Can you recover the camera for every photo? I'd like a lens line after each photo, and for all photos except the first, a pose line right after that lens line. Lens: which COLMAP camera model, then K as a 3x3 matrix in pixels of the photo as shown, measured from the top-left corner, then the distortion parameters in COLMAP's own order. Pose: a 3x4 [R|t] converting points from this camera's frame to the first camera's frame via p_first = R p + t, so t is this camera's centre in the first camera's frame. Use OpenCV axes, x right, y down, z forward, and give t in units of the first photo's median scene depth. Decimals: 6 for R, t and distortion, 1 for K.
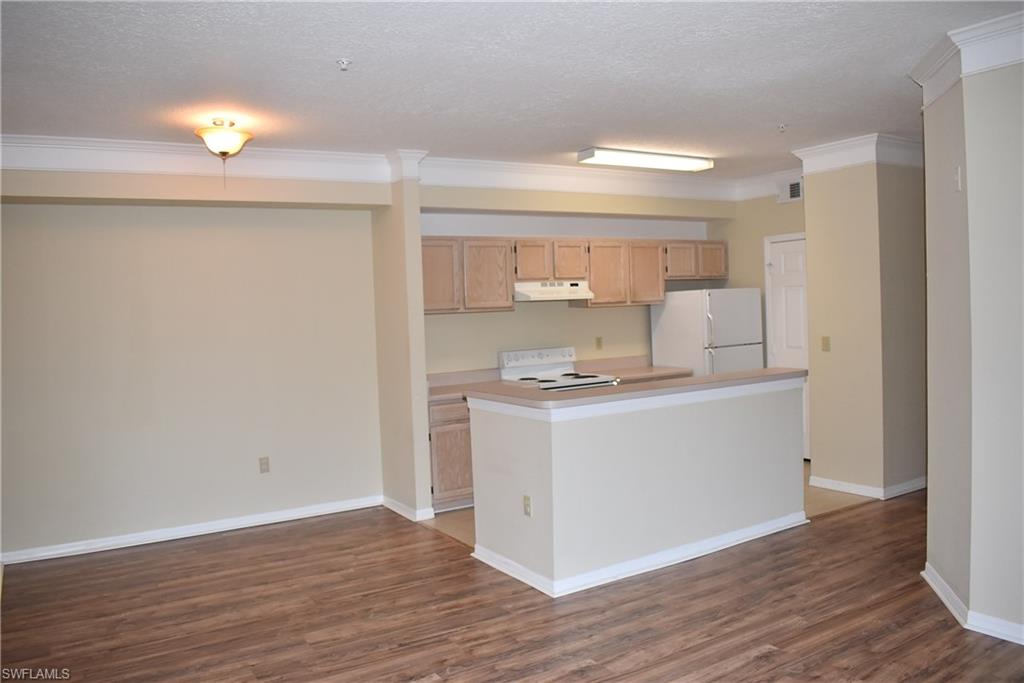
lens RADIAL K [[804.3, 0, 512.0], [0, 804.3, 341.5], [0, 0, 1]] dist [-0.001314, -0.000280]
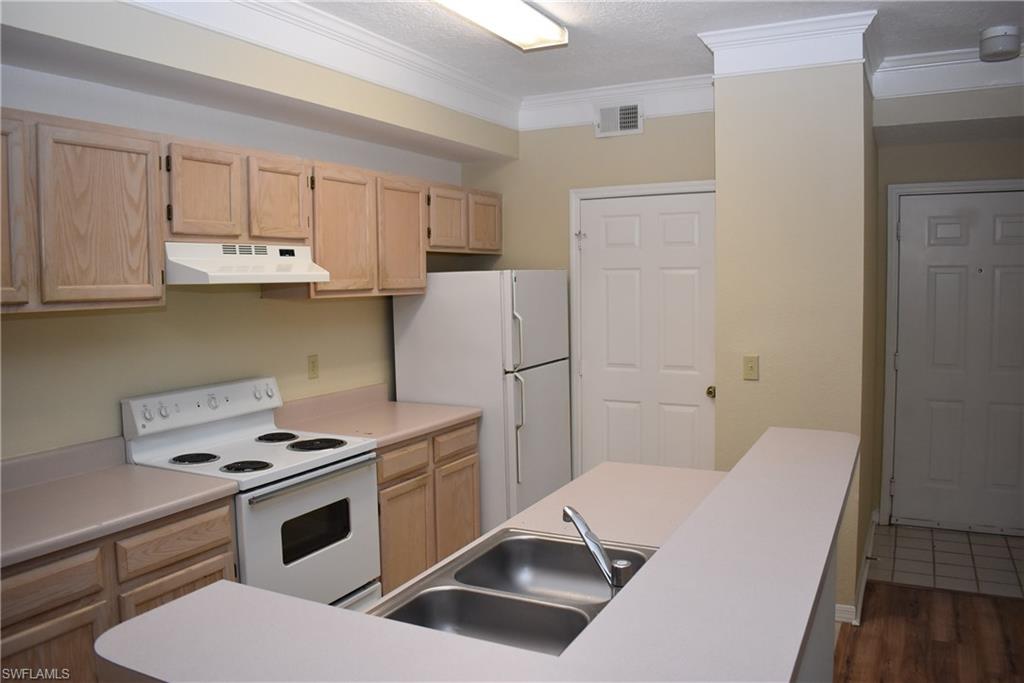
lens RADIAL K [[801.1, 0, 512.0], [0, 801.1, 341.5], [0, 0, 1]] dist [-0.077006, -0.000528]
pose [[0.855591, -0.017533, 0.517355, -0.054613], [0.008904, 0.999777, 0.019156, -0.024982], [-0.517576, -0.011783, 0.855556, 0.517273]]
